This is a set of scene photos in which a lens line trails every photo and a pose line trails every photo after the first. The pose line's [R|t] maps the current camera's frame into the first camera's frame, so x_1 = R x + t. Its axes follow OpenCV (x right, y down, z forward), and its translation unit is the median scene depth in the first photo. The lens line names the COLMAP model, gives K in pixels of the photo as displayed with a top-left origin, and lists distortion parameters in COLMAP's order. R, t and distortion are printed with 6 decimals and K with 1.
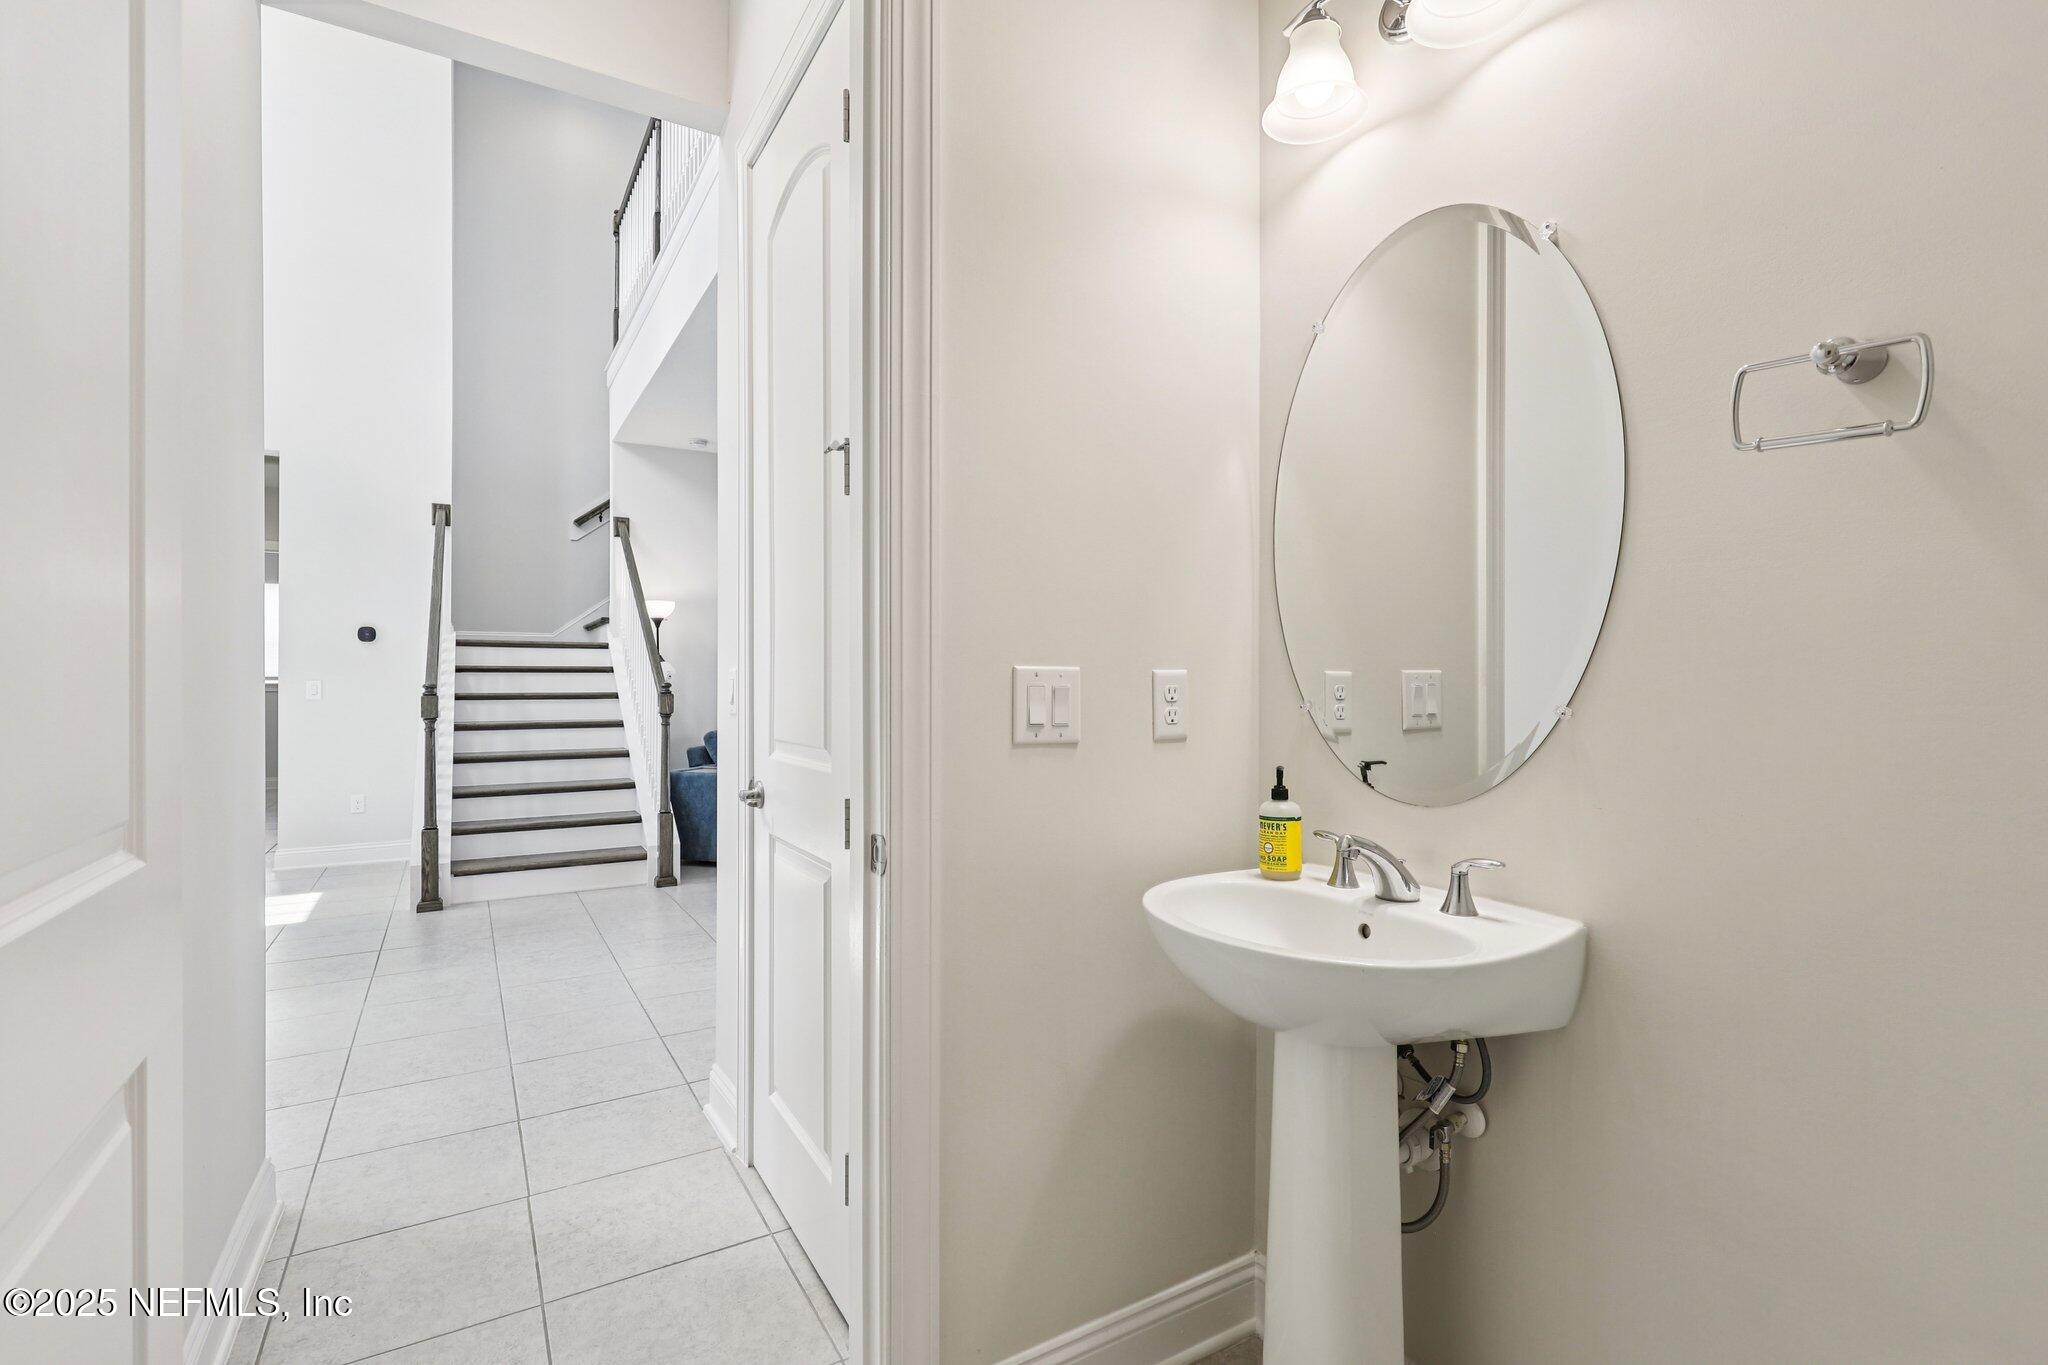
lens RADIAL K [[949.8, 0, 1022.6], [0, 949.8, 683.9], [0, 0, 1]] dist [0.000778, -0.000885]
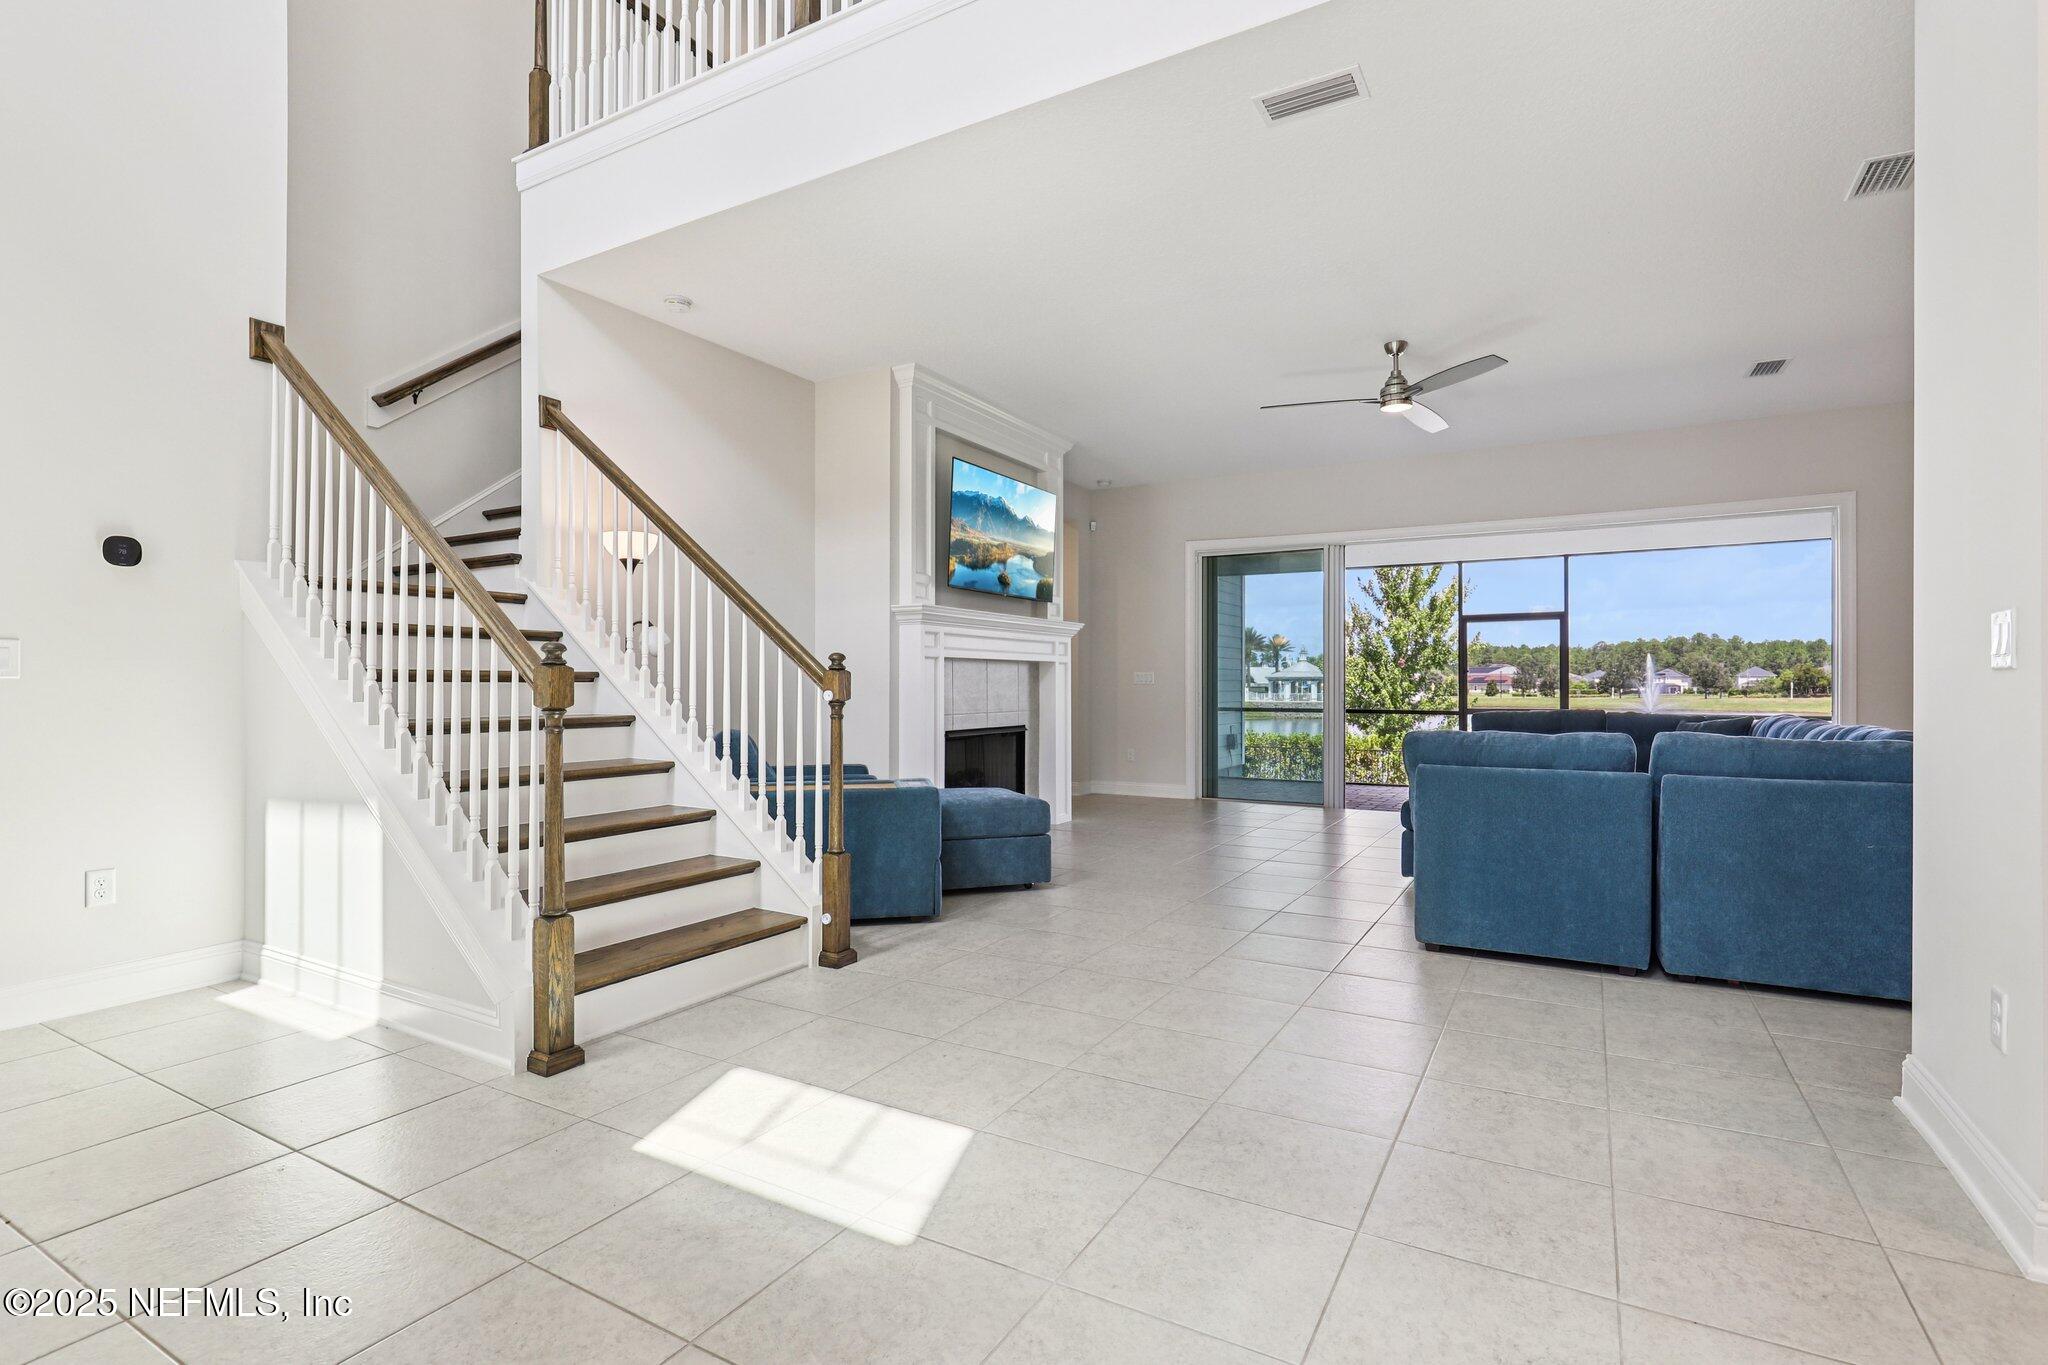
lens RADIAL K [[974.4, 0, 1024.0], [0, 974.4, 682.5], [0, 0, 1]] dist [0.001039, 0.000027]
pose [[0.870963, 0.003634, 0.491335, -0.539385], [-0.002940, 0.999993, -0.002185, 0.017947], [-0.491340, 0.000459, 0.870968, 0.318939]]
